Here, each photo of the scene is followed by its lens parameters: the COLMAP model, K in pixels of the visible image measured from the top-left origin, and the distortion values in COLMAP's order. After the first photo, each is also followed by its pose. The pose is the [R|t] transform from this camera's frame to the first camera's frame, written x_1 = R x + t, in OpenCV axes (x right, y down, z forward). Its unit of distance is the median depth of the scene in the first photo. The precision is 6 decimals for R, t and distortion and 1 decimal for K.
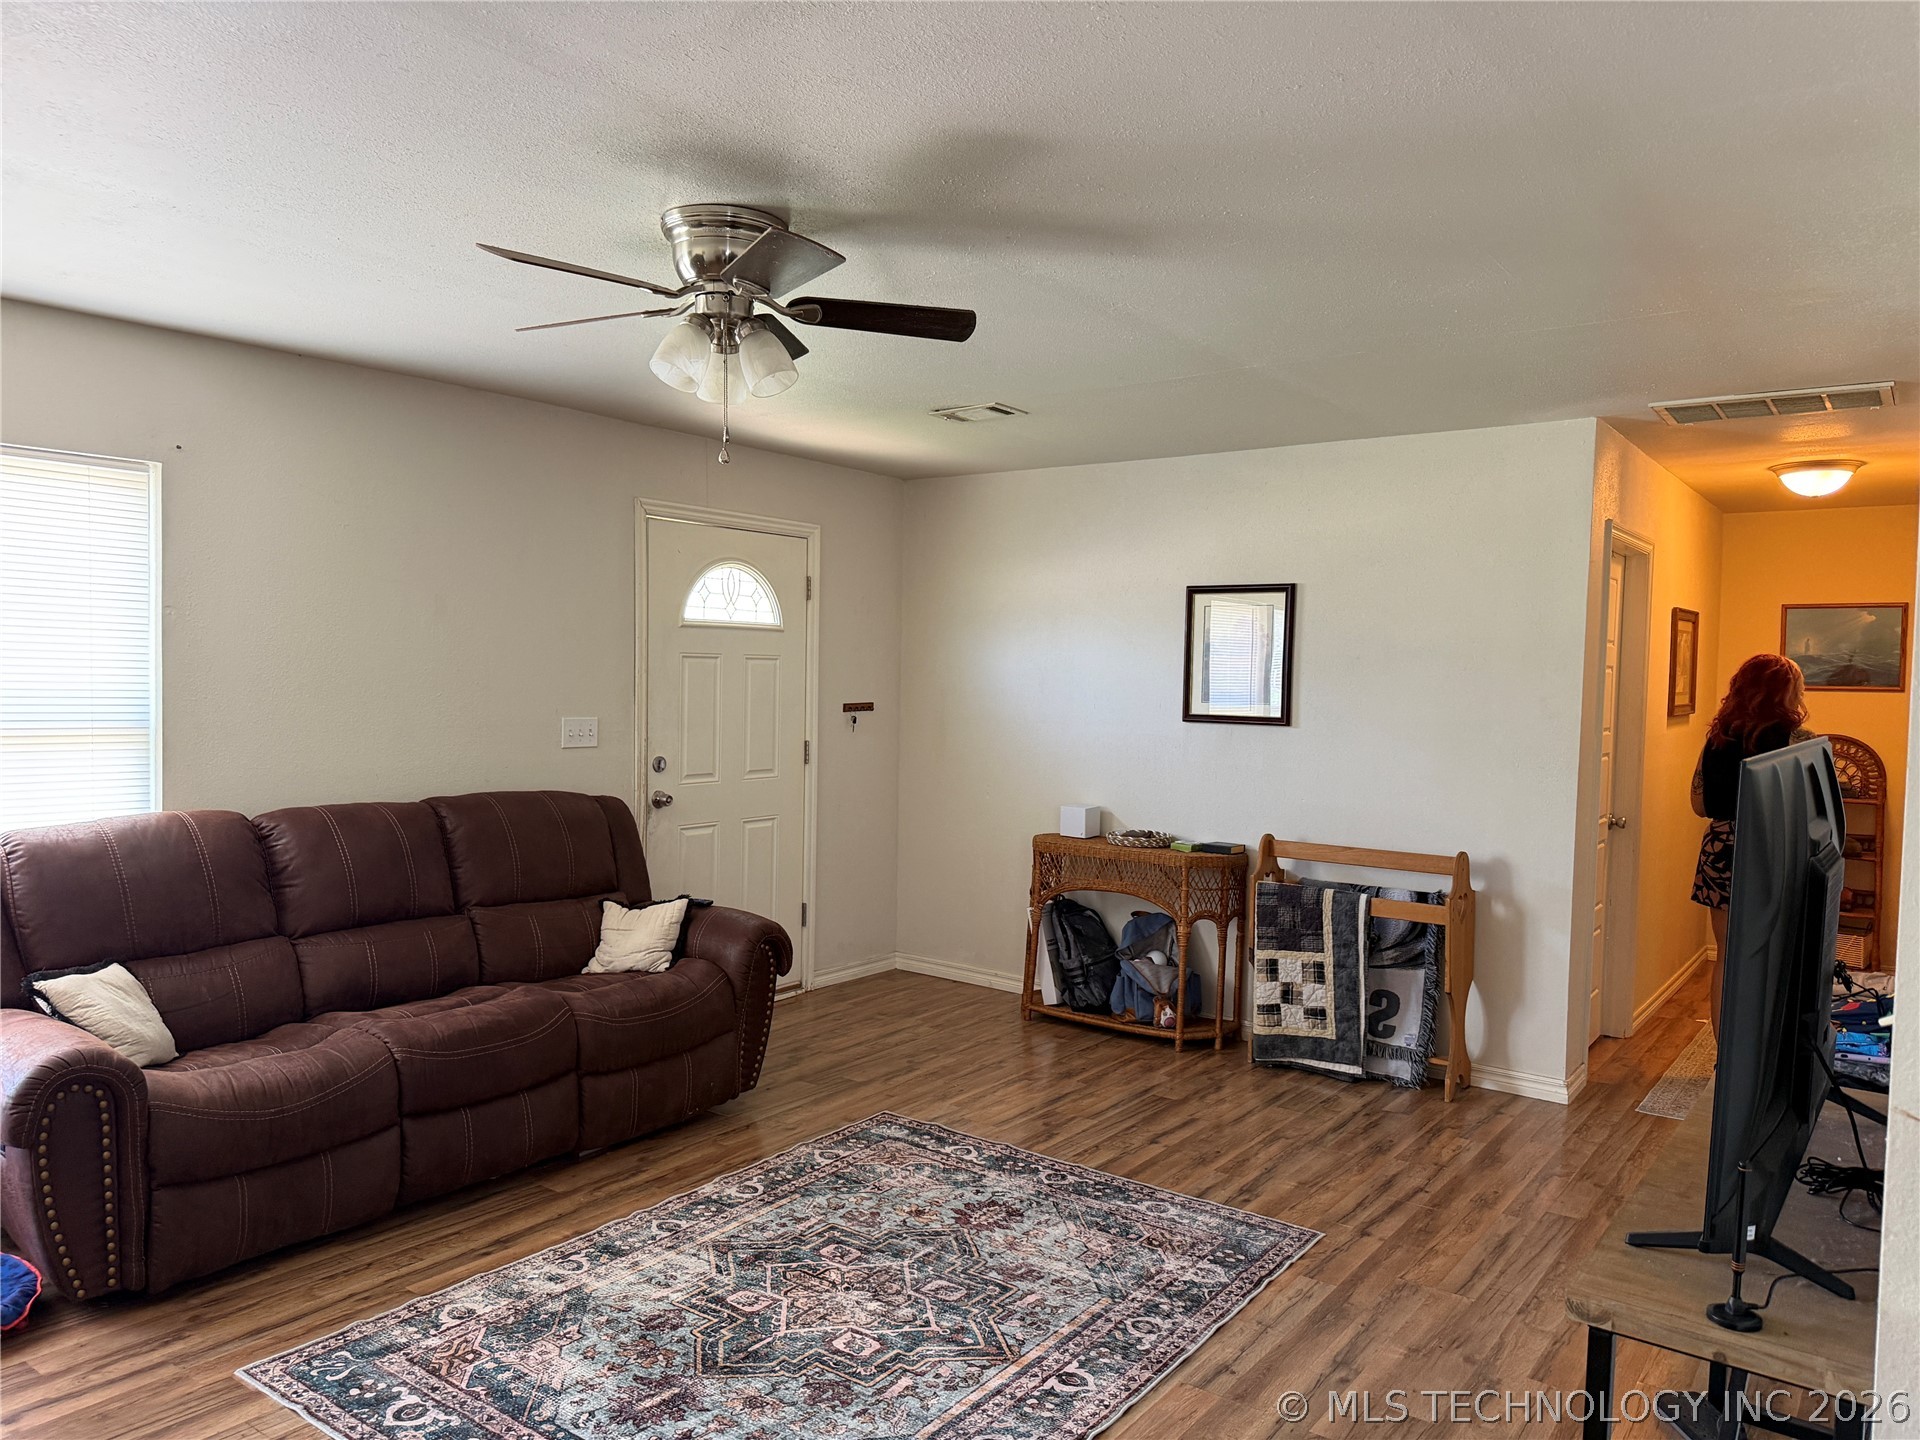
lens RADIAL K [[1353.9, 0, 968.1], [0, 1353.9, 733.4], [0, 0, 1]] dist [0.008525, -0.027538]
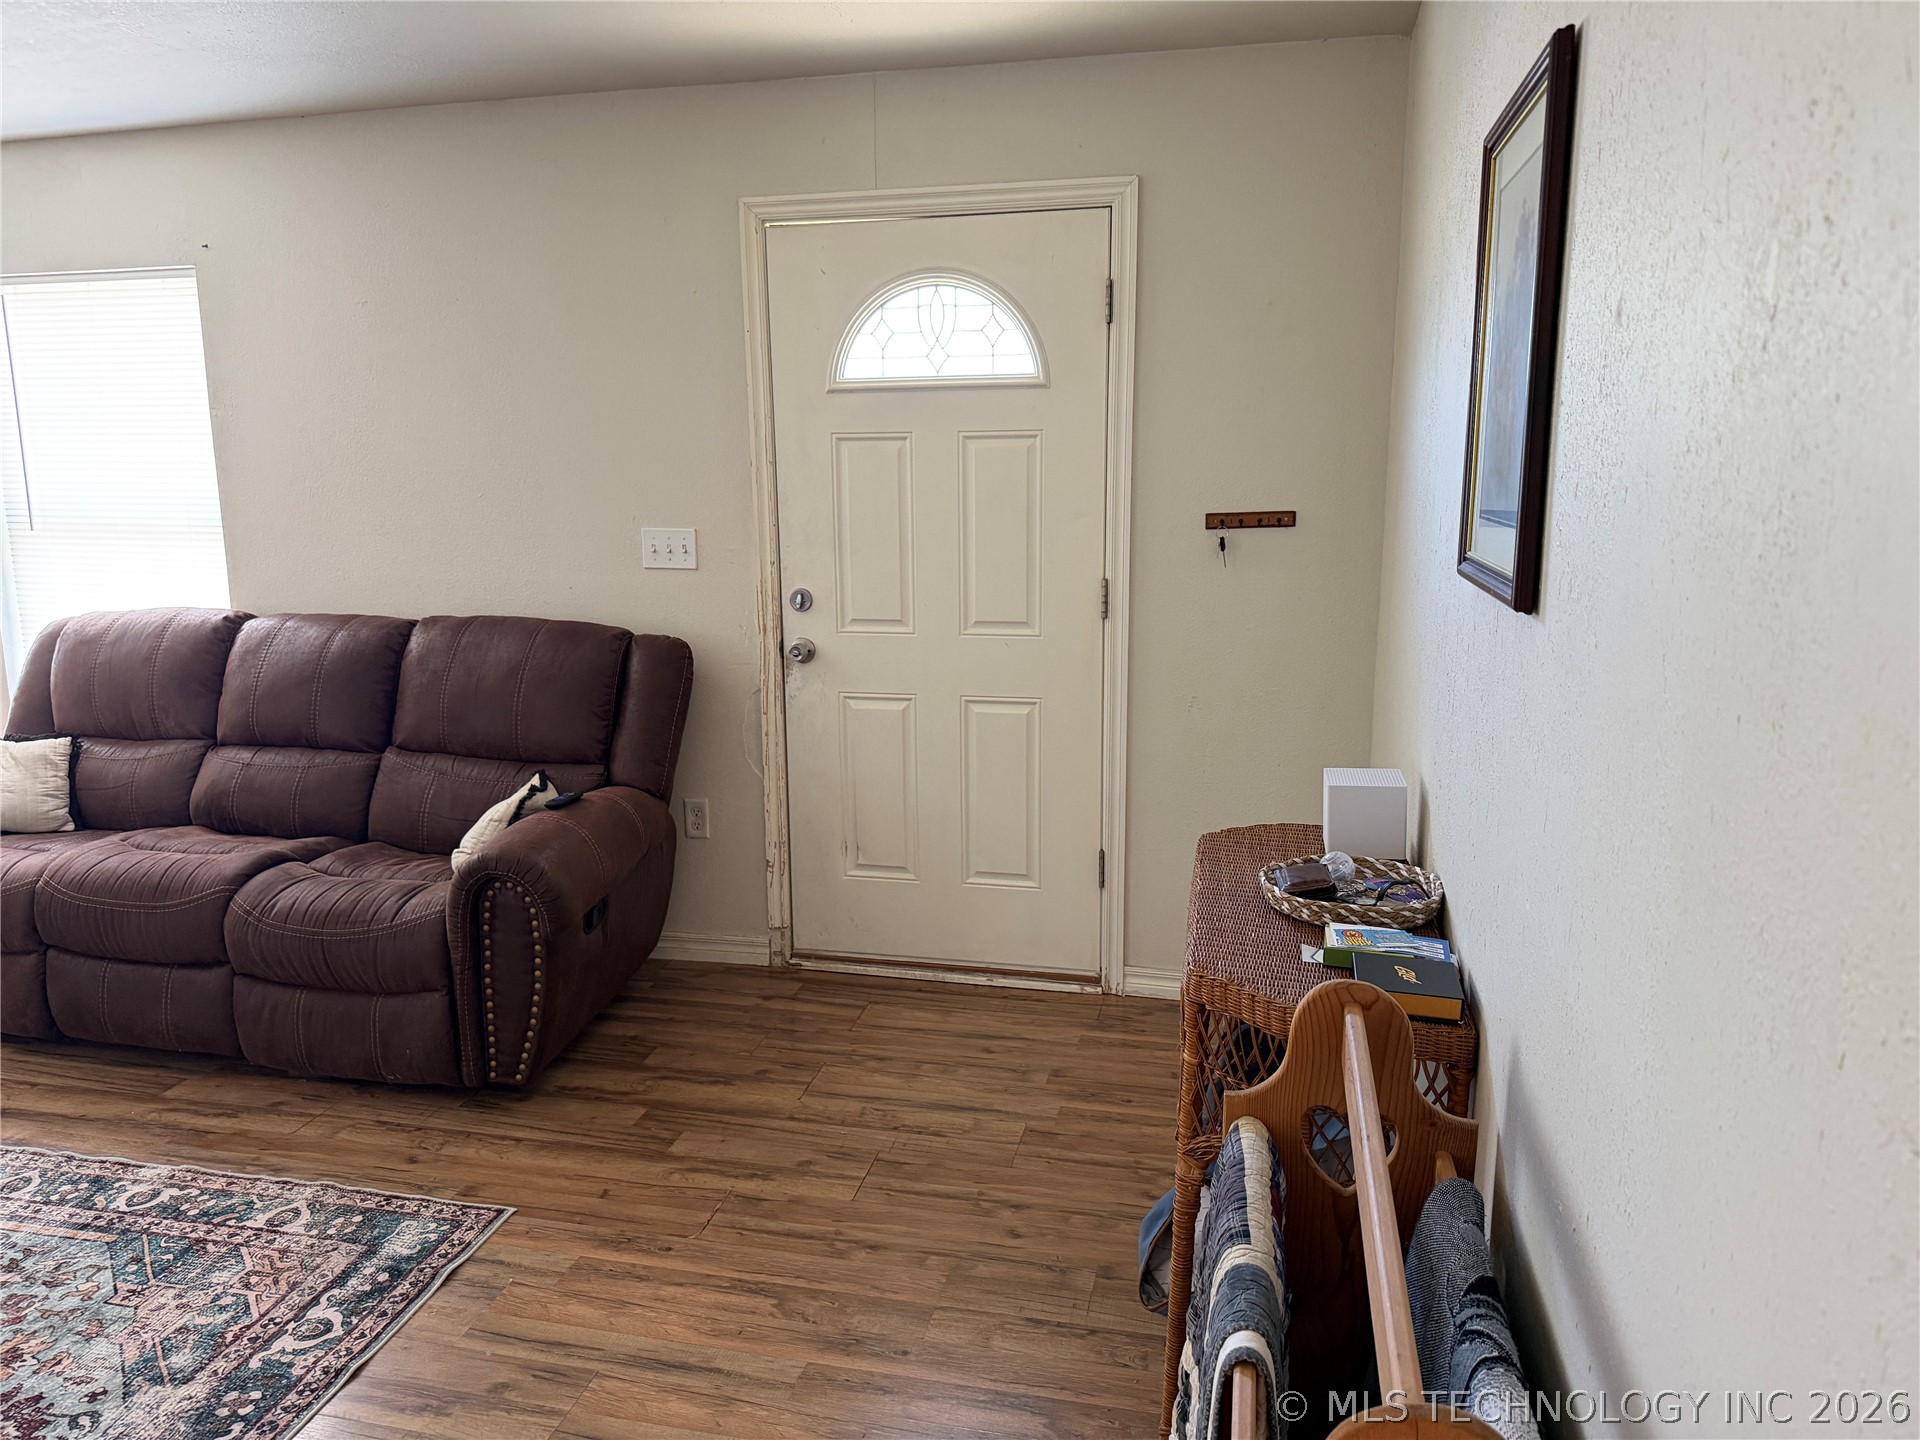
lens RADIAL K [[1353.9, 0, 968.1], [0, 1353.9, 733.4], [0, 0, 1]] dist [0.008525, -0.027538]
pose [[0.387536, 0.165282, -0.906917, 0.483220], [-0.026586, 0.985390, 0.168223, -0.030700], [0.921471, -0.041081, 0.386268, 0.888860]]
